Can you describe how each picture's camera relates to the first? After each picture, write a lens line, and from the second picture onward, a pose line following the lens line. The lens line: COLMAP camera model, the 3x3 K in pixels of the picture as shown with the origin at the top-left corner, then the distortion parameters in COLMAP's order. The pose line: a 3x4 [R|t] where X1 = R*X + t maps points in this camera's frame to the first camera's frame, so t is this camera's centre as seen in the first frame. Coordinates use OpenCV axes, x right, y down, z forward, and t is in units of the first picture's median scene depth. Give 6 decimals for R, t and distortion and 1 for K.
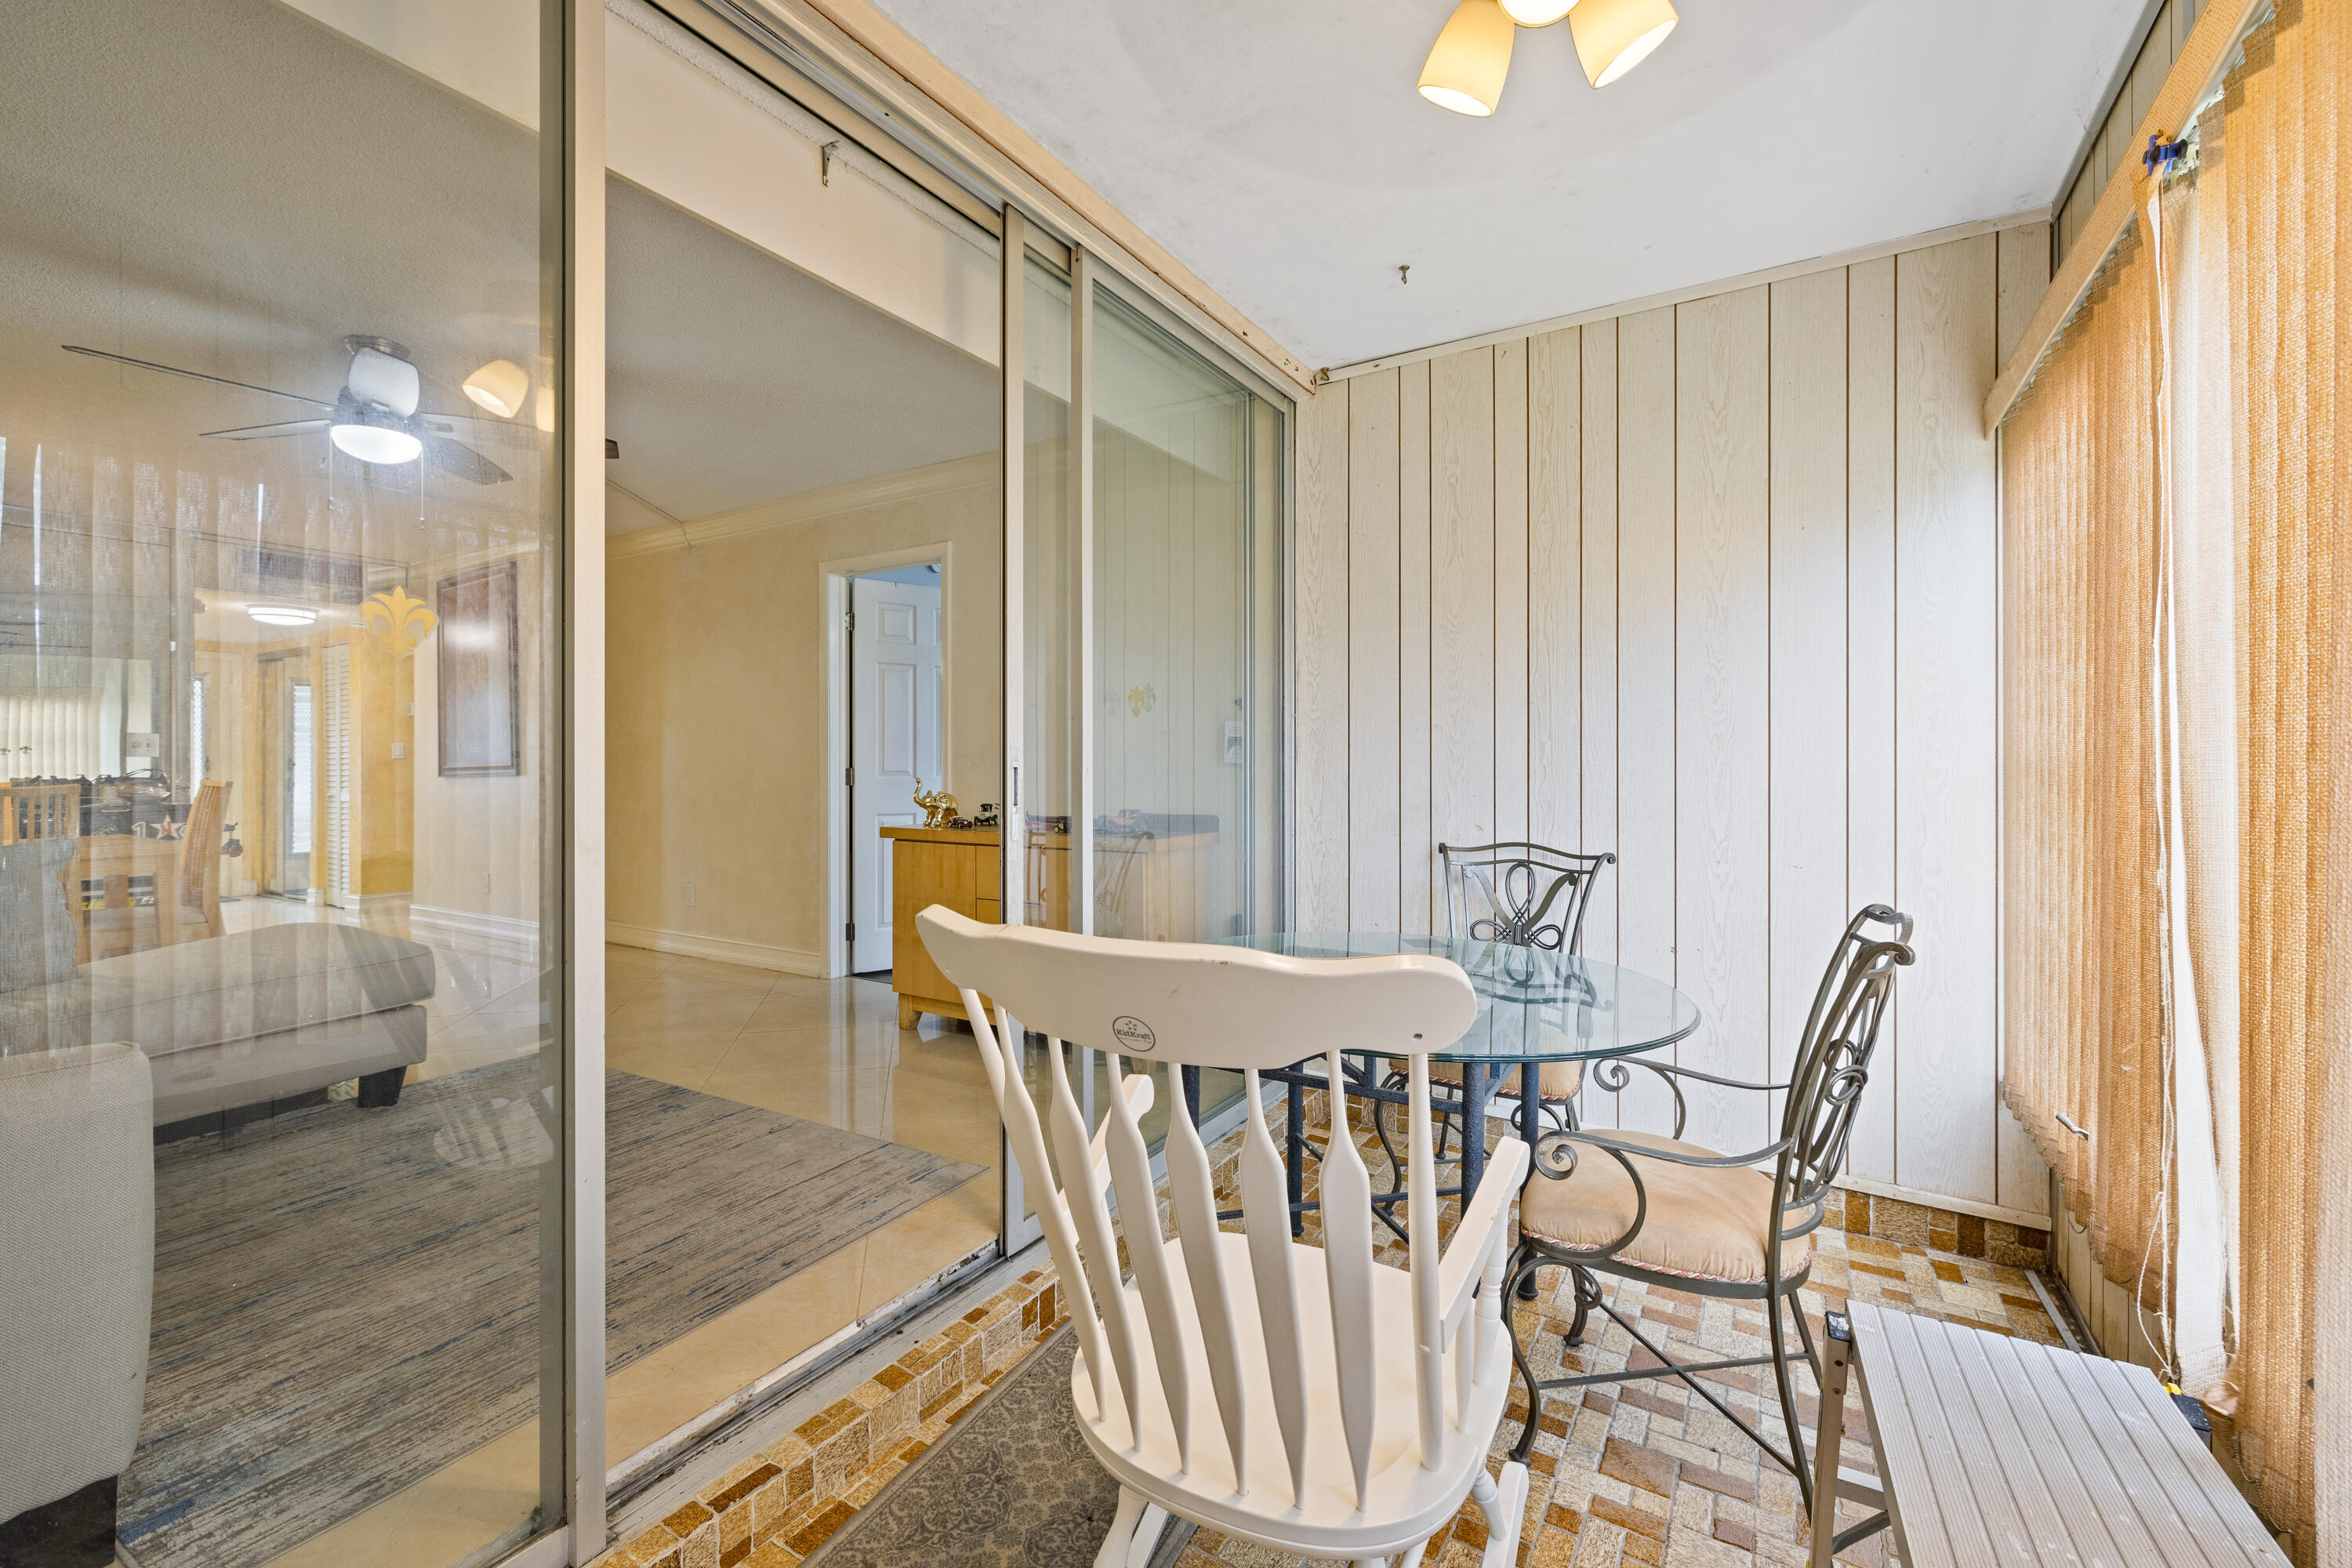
lens RADIAL K [[998.5, 0, 1155.7], [0, 998.5, 766.8], [0, 0, 1]] dist [0.001351, -0.000243]
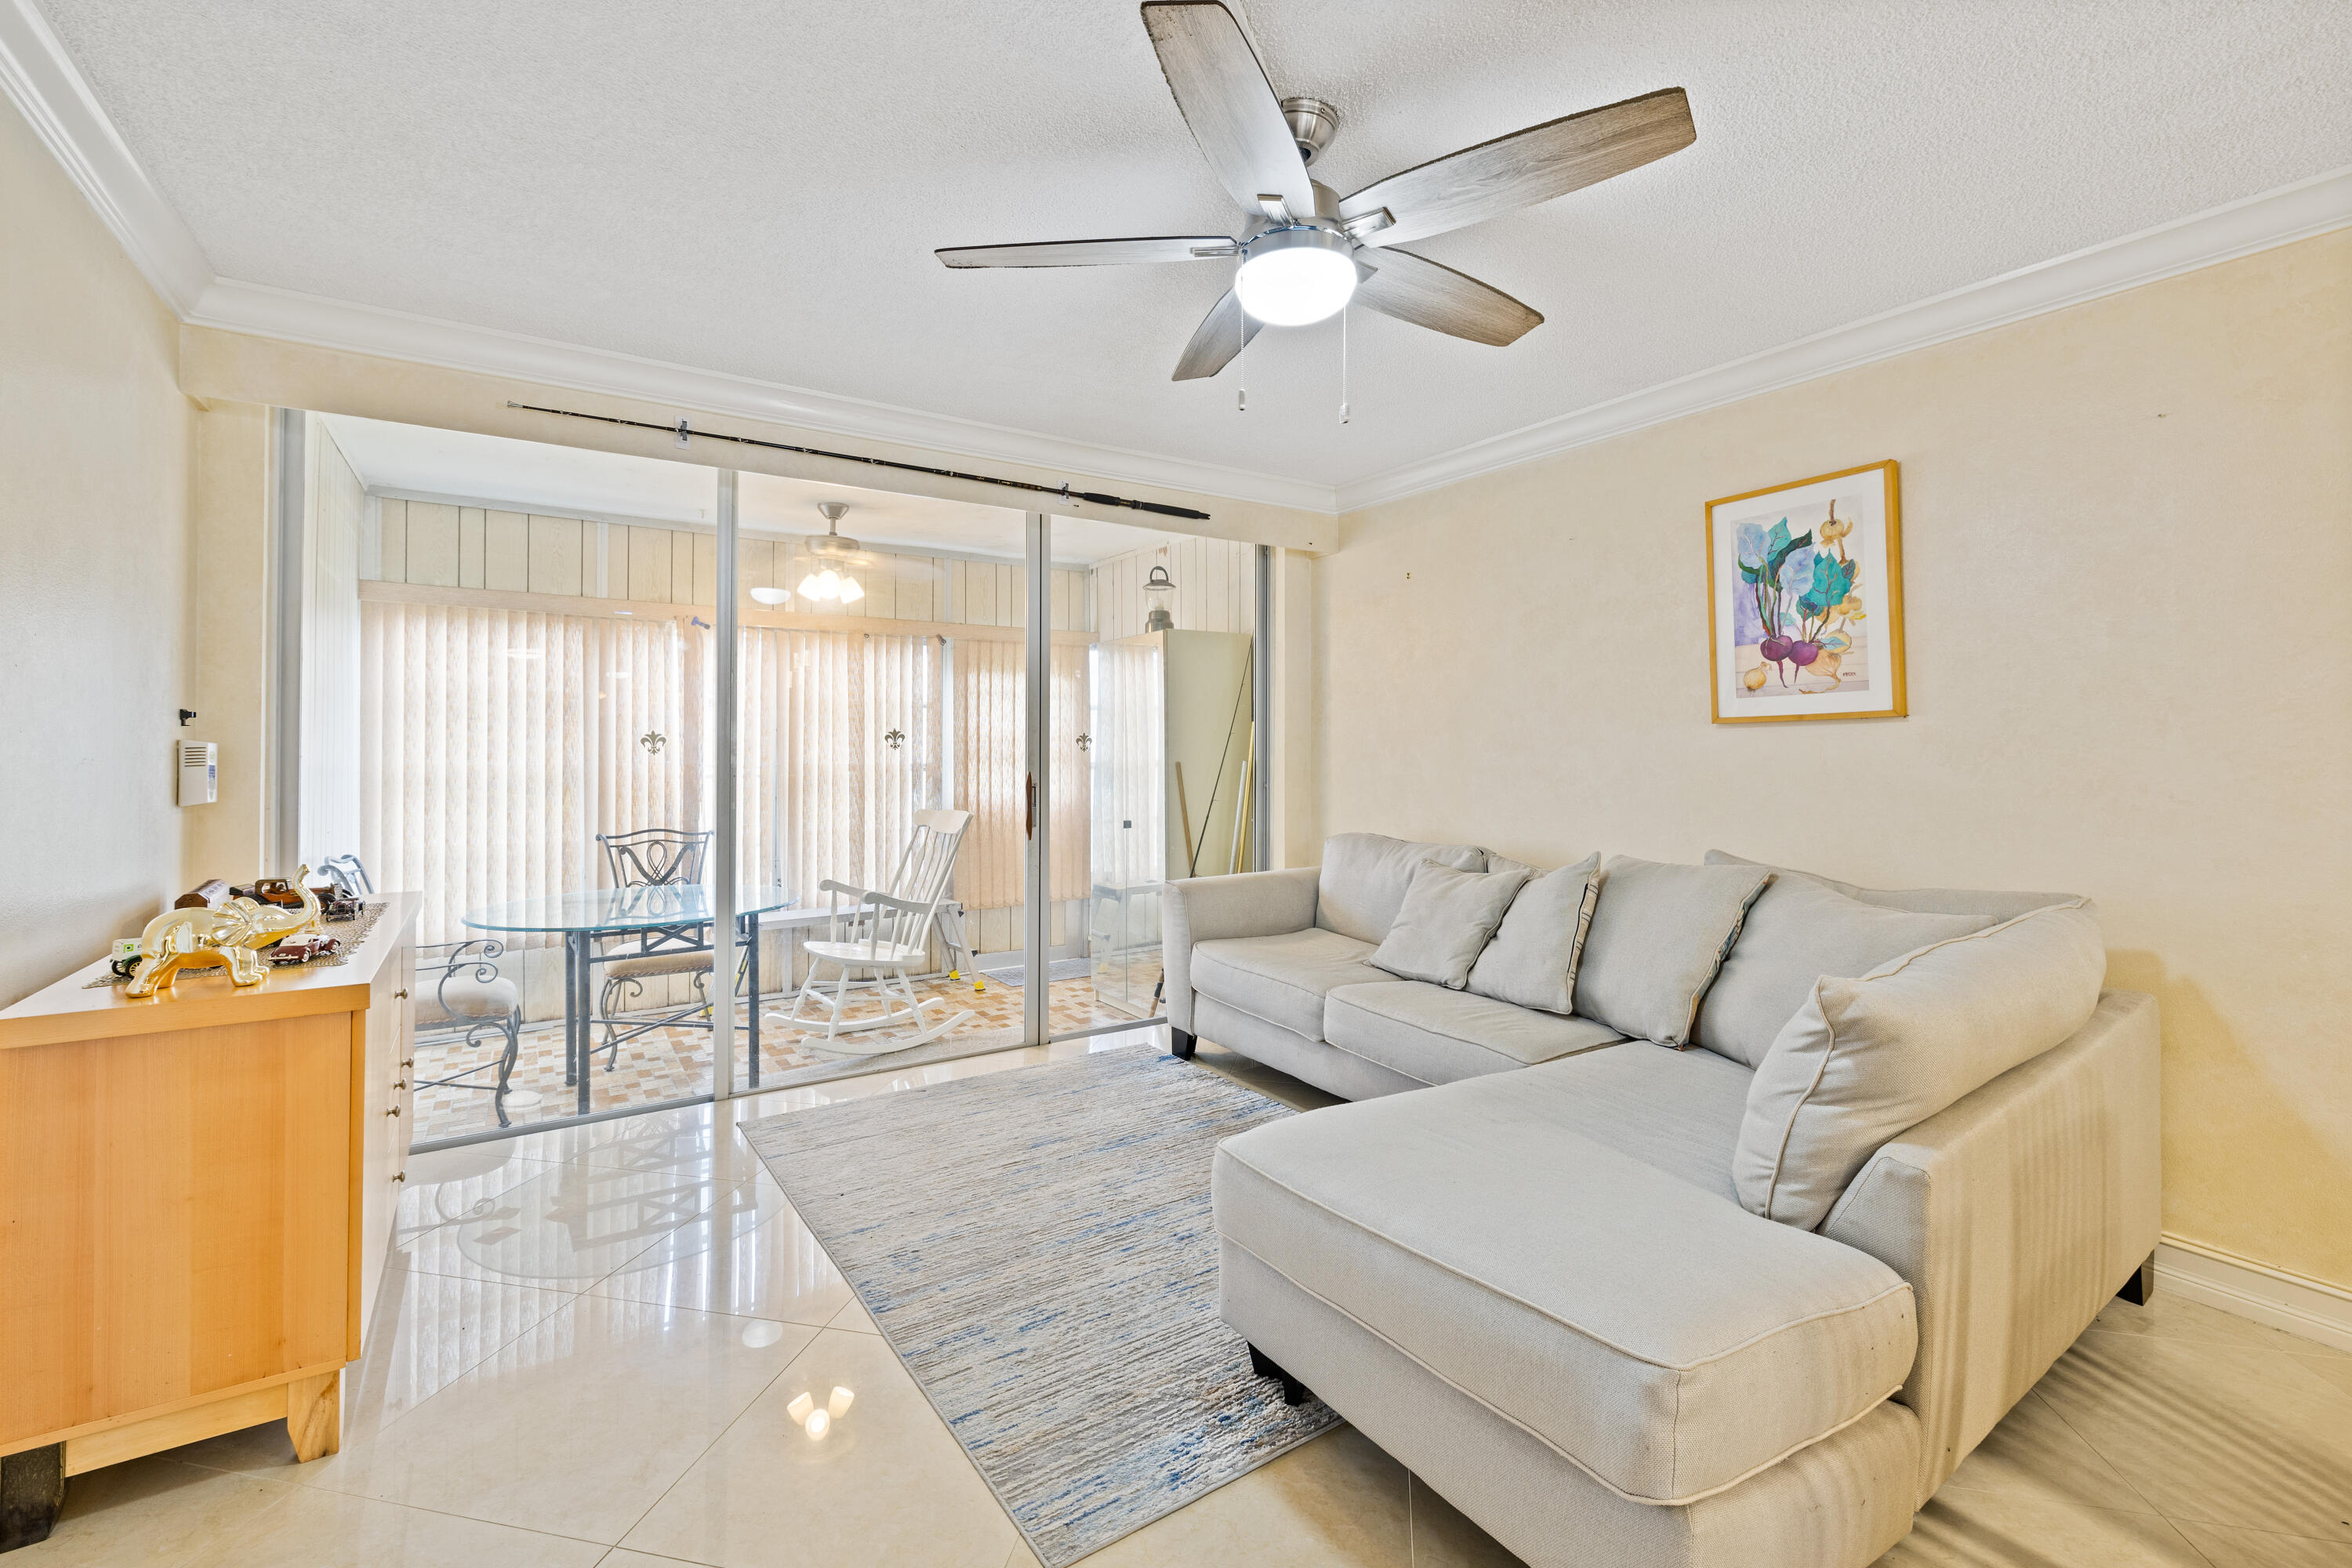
lens RADIAL K [[998.5, 0, 1154.9], [0, 998.5, 742.3], [0, 0, 1]] dist [0.001351, -0.000243]
pose [[-0.903888, 0.001904, 0.427766, -0.917049], [0.000928, 0.999996, -0.002490, -0.047868], [-0.427769, -0.001853, -0.903886, 1.499390]]
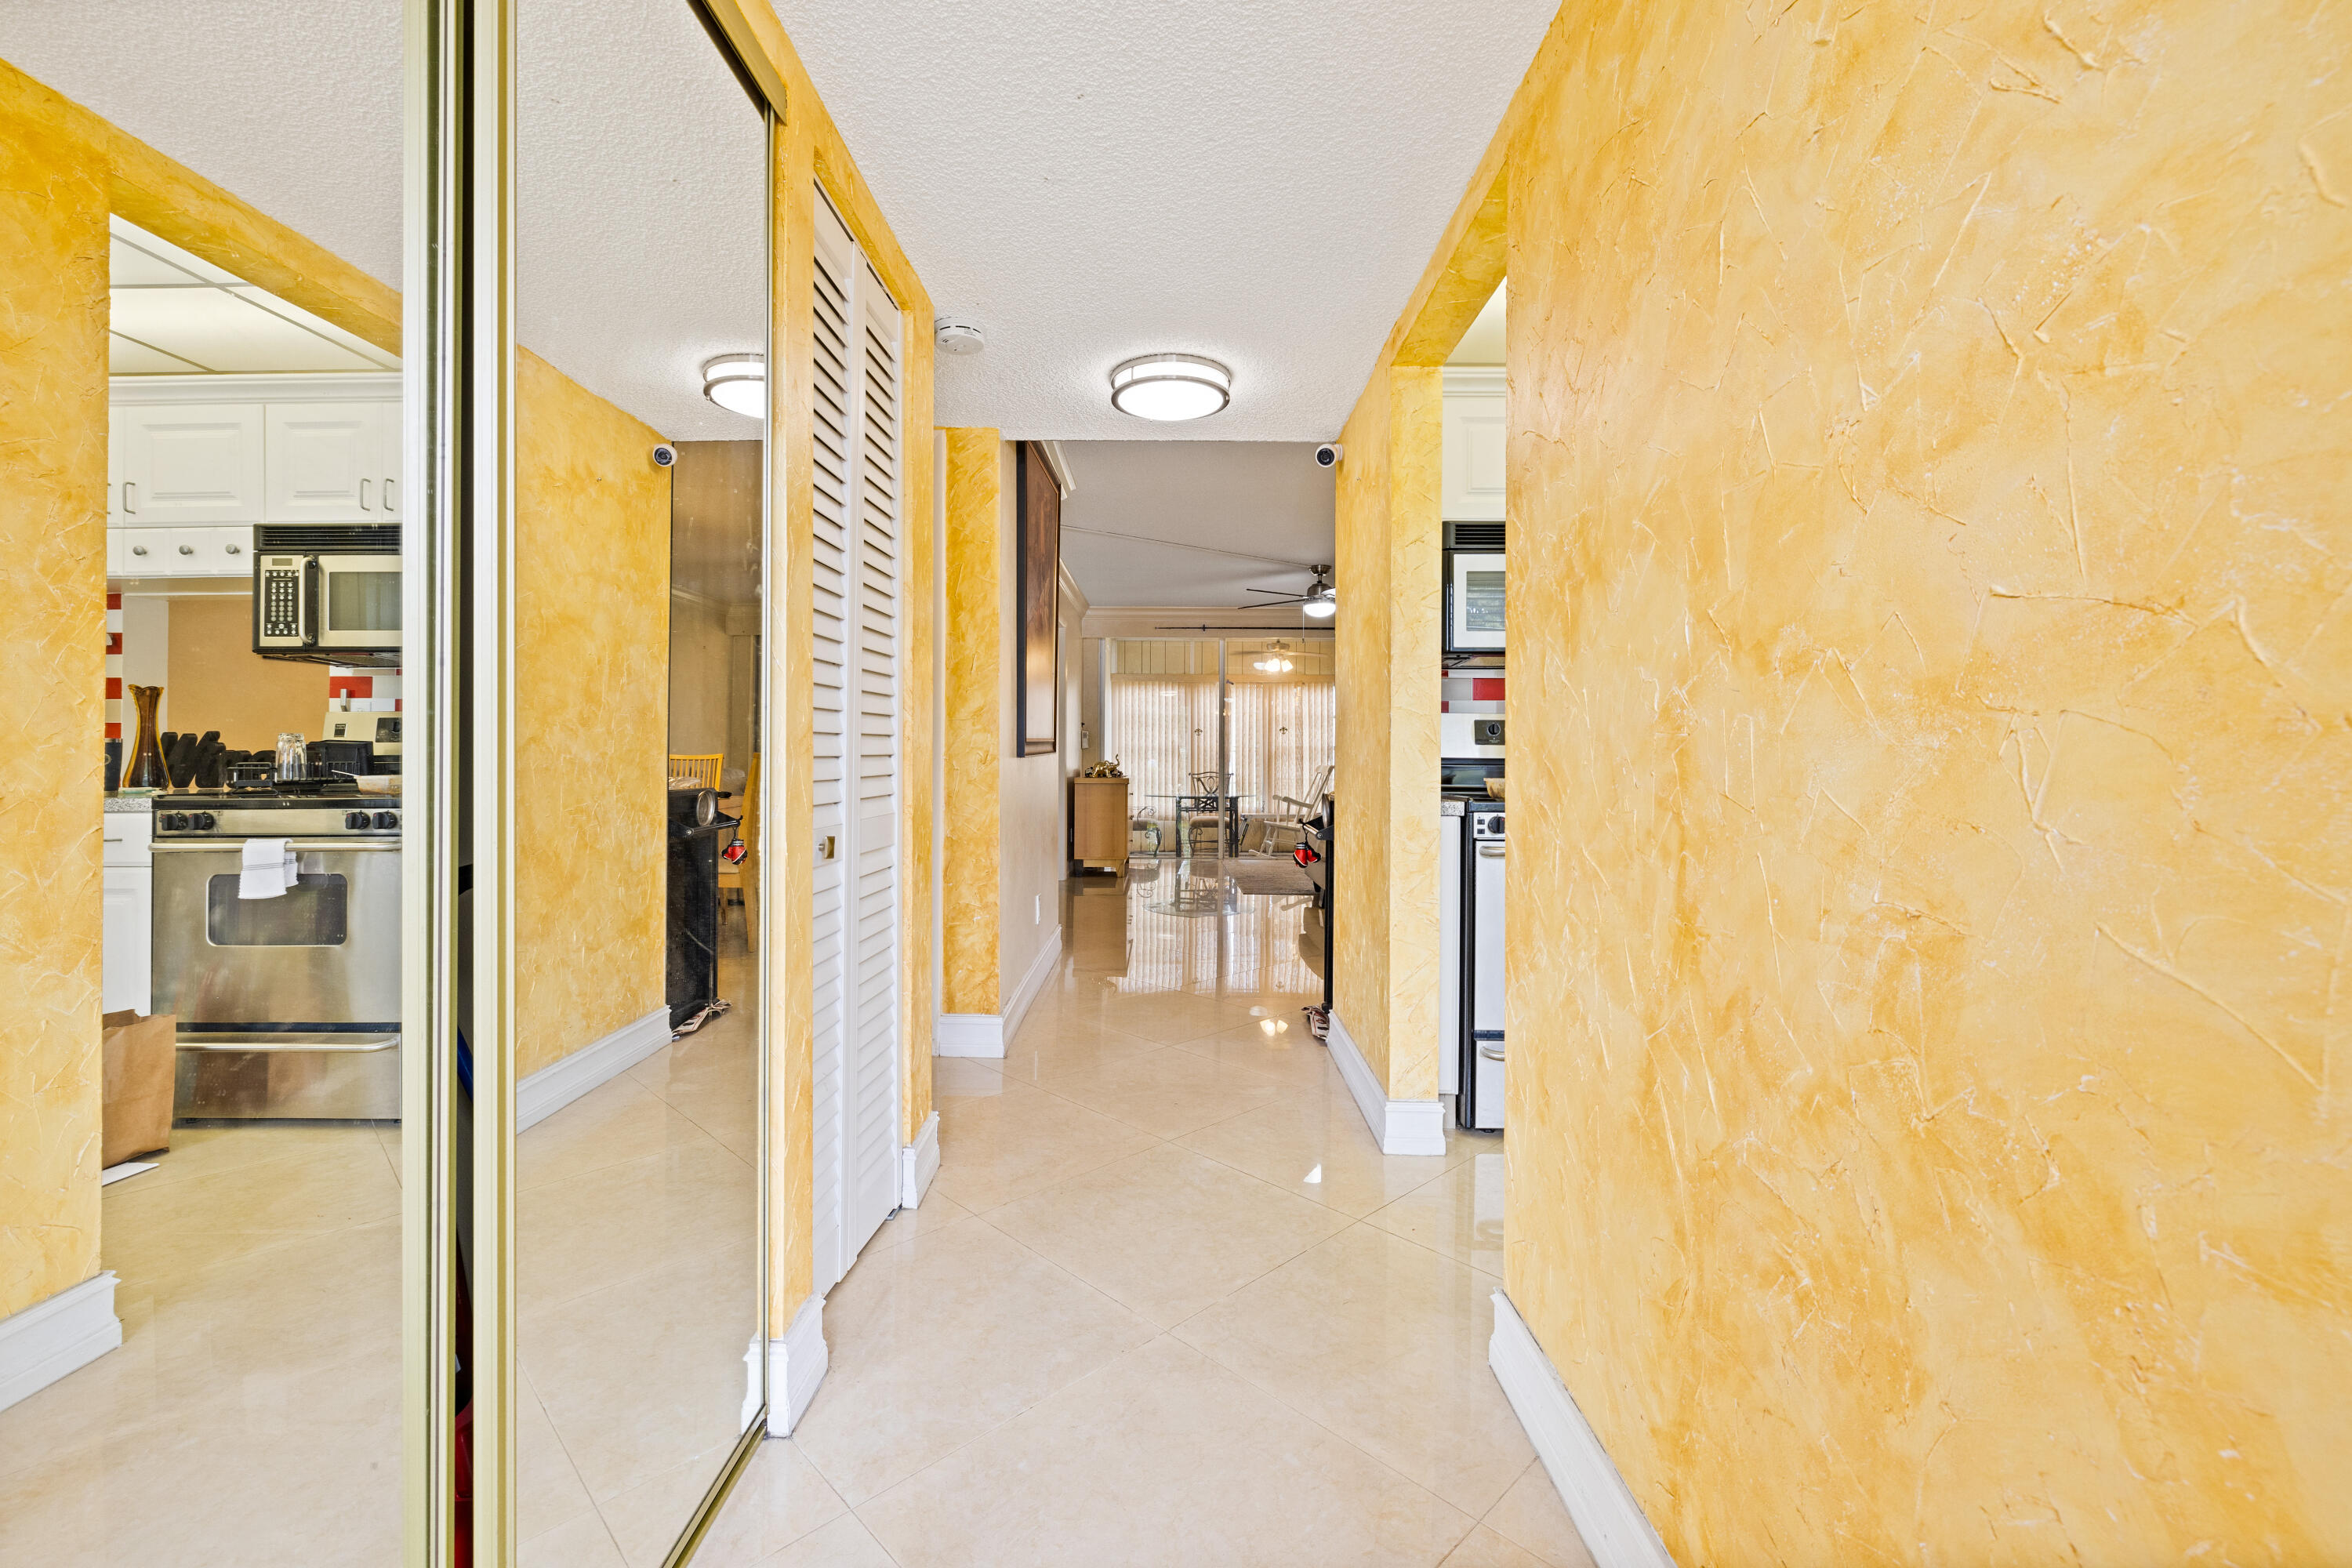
lens RADIAL K [[998.5, 0, 1156.9], [0, 998.5, 776.3], [0, 0, 1]] dist [0.001351, -0.000243]
pose [[-0.512659, -0.021687, 0.858318, -2.491457], [0.003922, 0.999611, 0.027599, -0.004394], [-0.858583, 0.017515, -0.512375, 2.416570]]
